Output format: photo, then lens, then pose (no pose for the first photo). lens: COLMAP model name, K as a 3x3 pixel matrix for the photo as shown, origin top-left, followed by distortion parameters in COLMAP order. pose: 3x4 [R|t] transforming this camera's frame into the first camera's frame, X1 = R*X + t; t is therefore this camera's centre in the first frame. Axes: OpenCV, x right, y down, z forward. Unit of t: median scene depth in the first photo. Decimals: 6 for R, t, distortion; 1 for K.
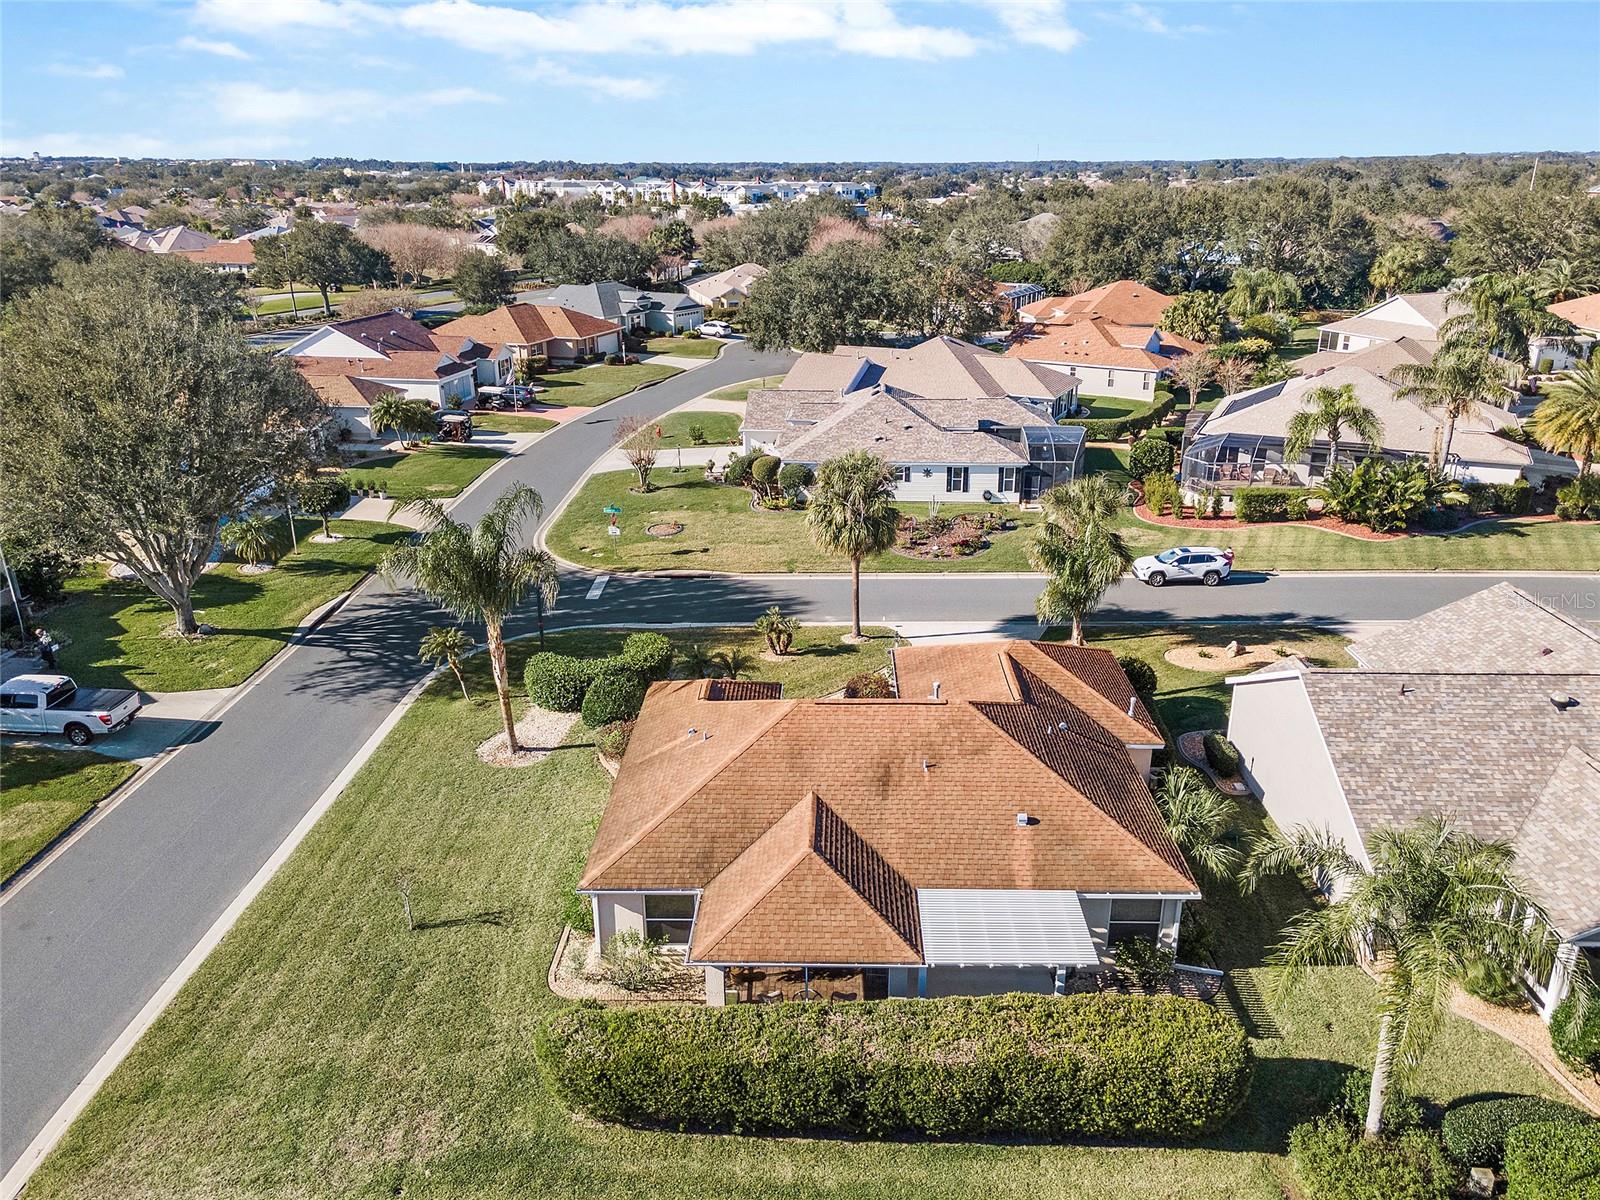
lens RADIAL K [[1129.3, 0, 800.0], [0, 1129.3, 600.0], [0, 0, 1]] dist [0.033435, -0.000754]
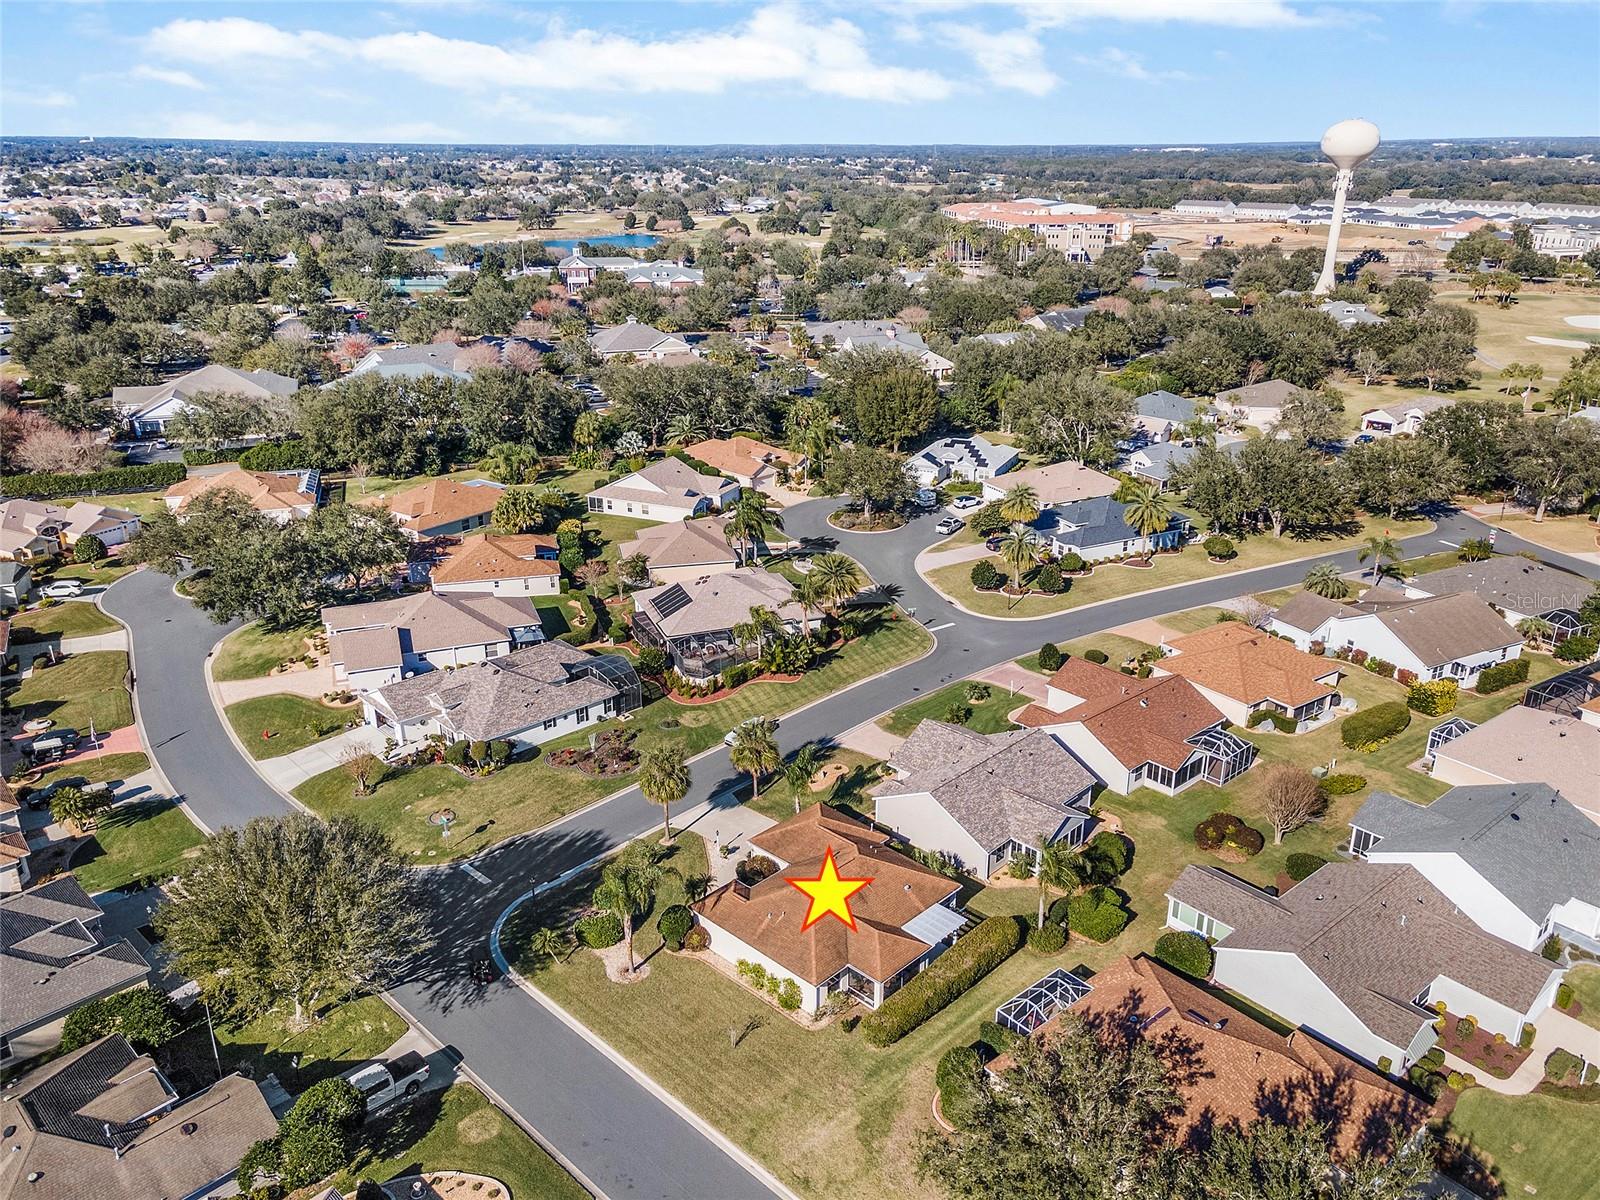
lens RADIAL K [[1207.6, 0, 782.2], [0, 1207.6, 556.9], [0, 0, 1]] dist [0.066212, 0.002512]
pose [[0.687478, -0.228903, 0.689186, -1.050295], [0.261453, 0.963401, 0.059175, -0.465014], [-0.677508, 0.139508, 0.722164, -0.583619]]
